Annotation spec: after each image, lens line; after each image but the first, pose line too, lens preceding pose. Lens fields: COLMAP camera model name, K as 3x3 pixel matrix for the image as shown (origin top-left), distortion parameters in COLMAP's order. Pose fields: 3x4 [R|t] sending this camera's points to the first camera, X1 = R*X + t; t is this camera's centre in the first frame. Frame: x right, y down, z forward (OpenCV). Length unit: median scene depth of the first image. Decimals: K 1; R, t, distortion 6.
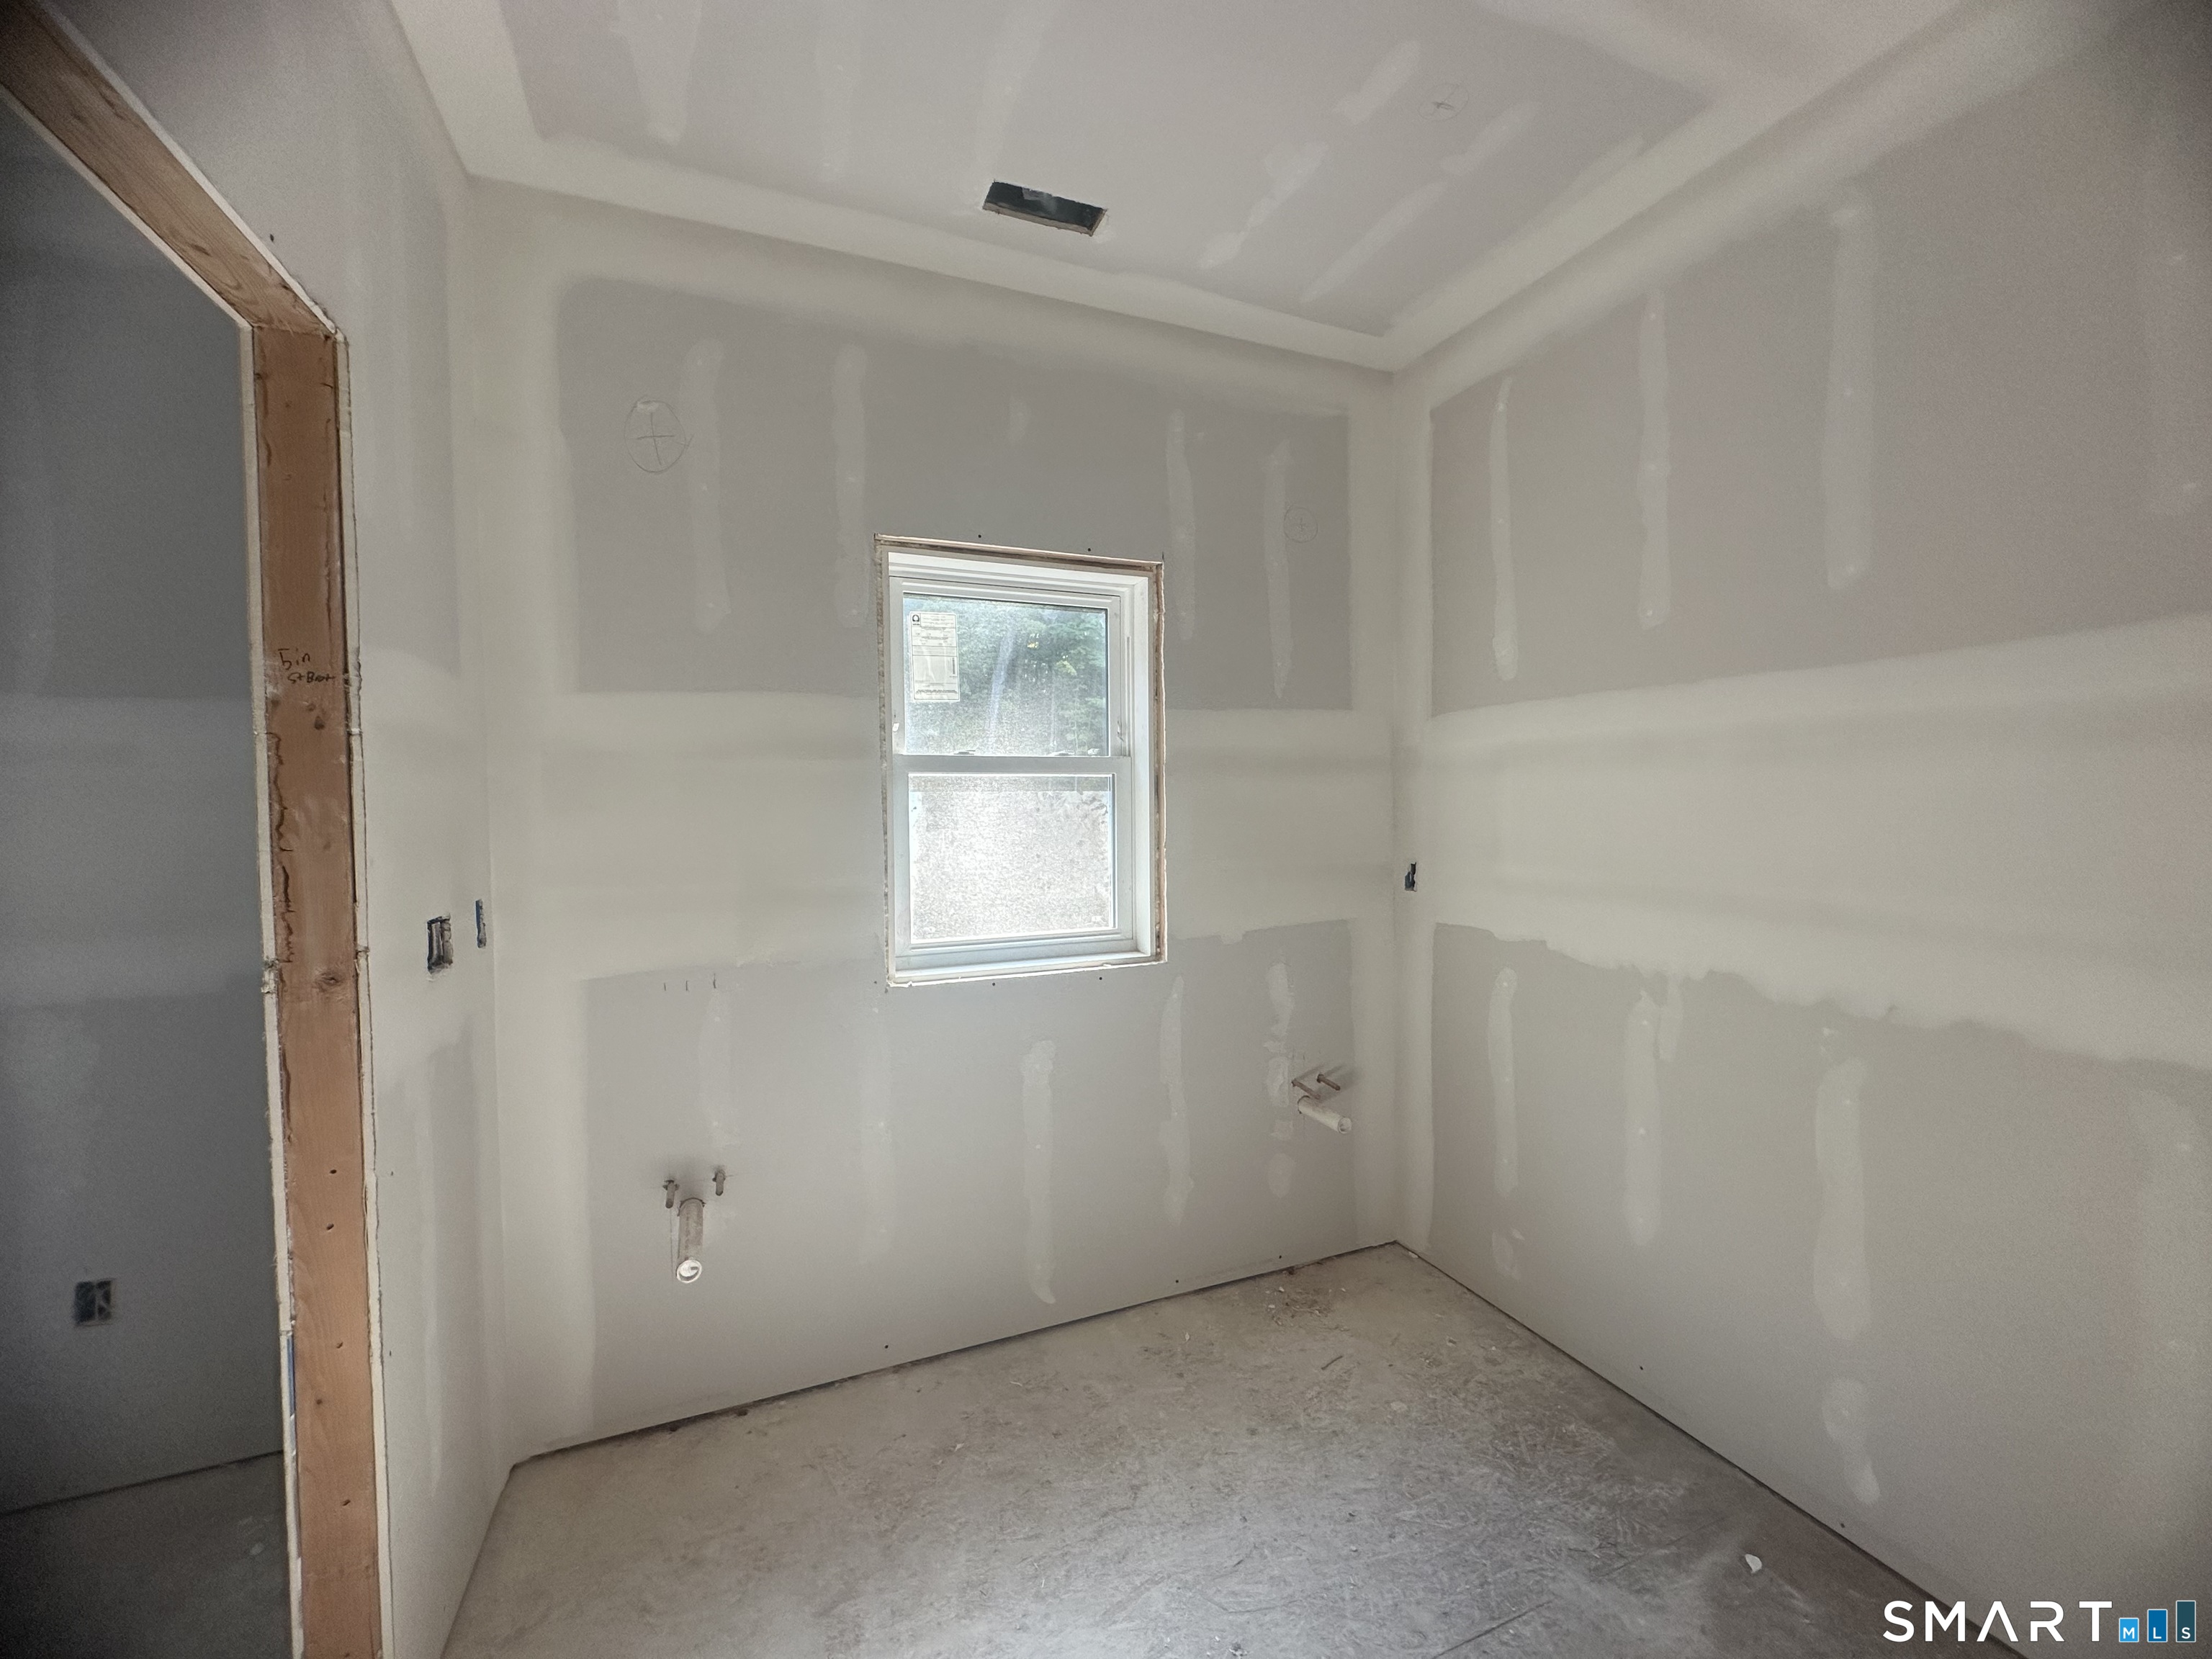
lens RADIAL K [[879.5, 0, 1102.6], [0, 879.5, 827.3], [0, 0, 1]] dist [-0.002466, 0.000201]
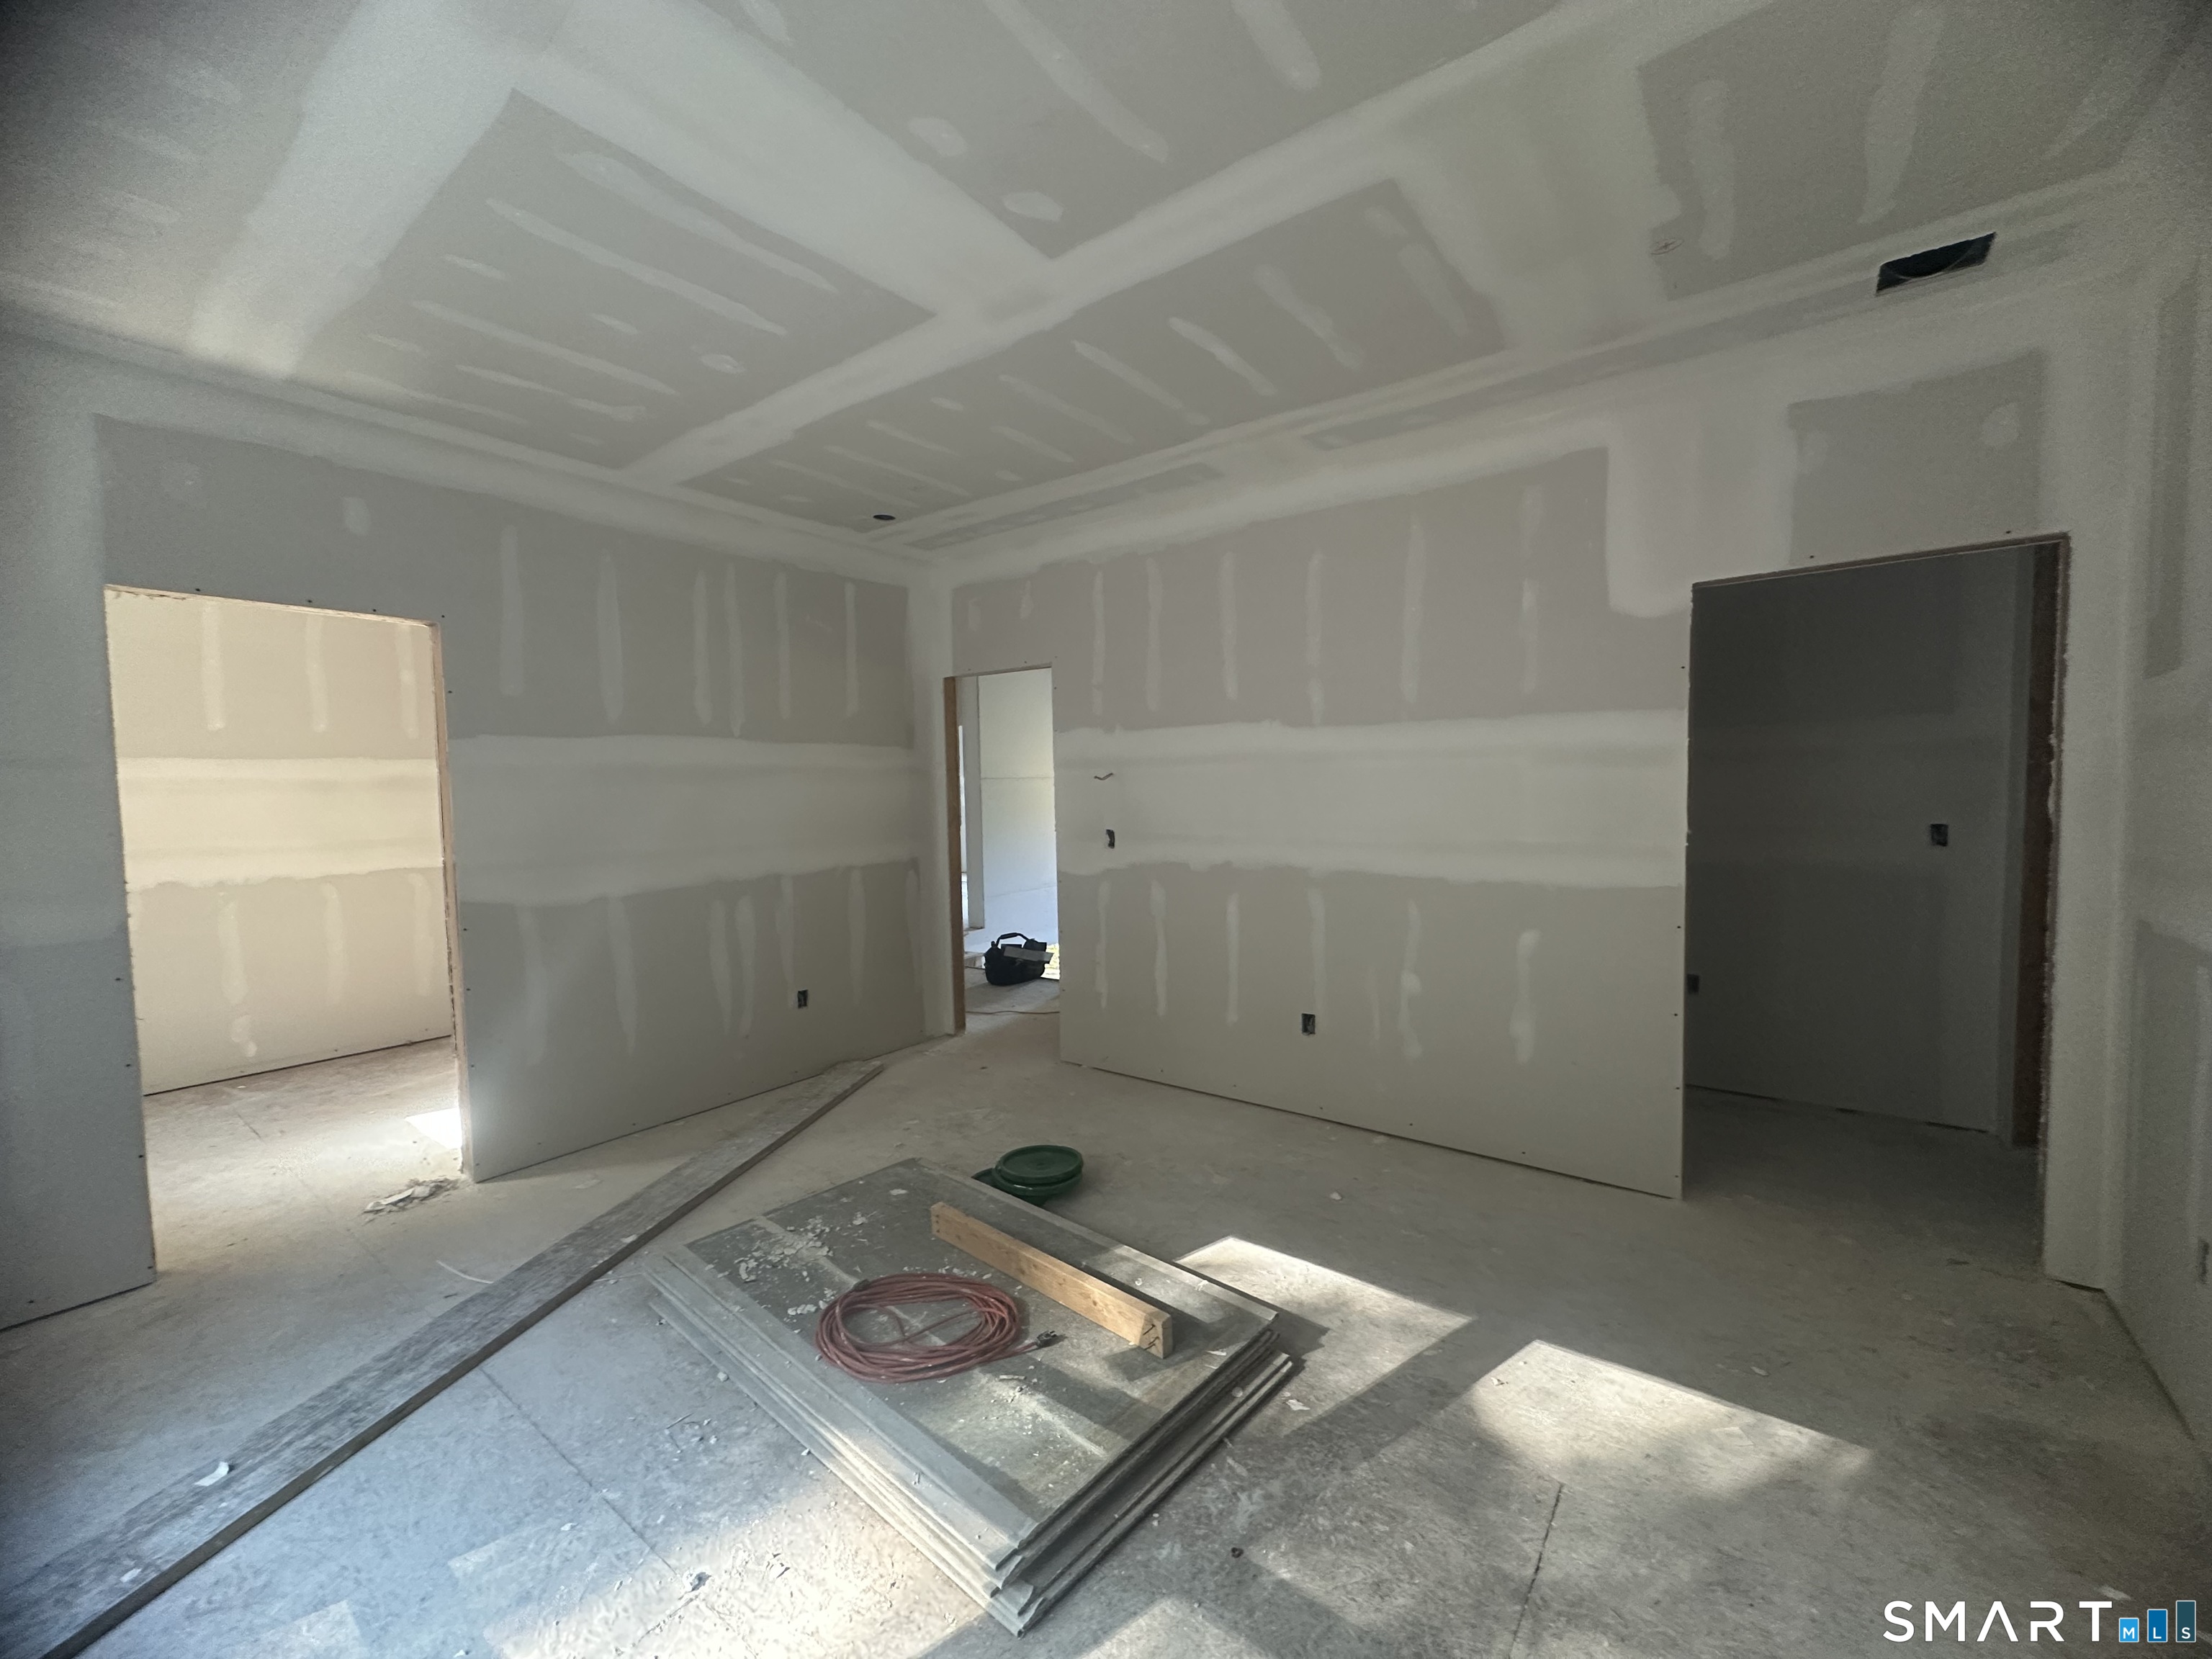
lens RADIAL K [[879.5, 0, 1106.5], [0, 879.5, 838.2], [0, 0, 1]] dist [-0.002466, 0.000201]
pose [[-0.499024, -0.029518, 0.866085, -2.447467], [0.048432, 0.996908, 0.061883, 0.022114], [-0.865234, 0.072827, -0.496051, -0.027776]]
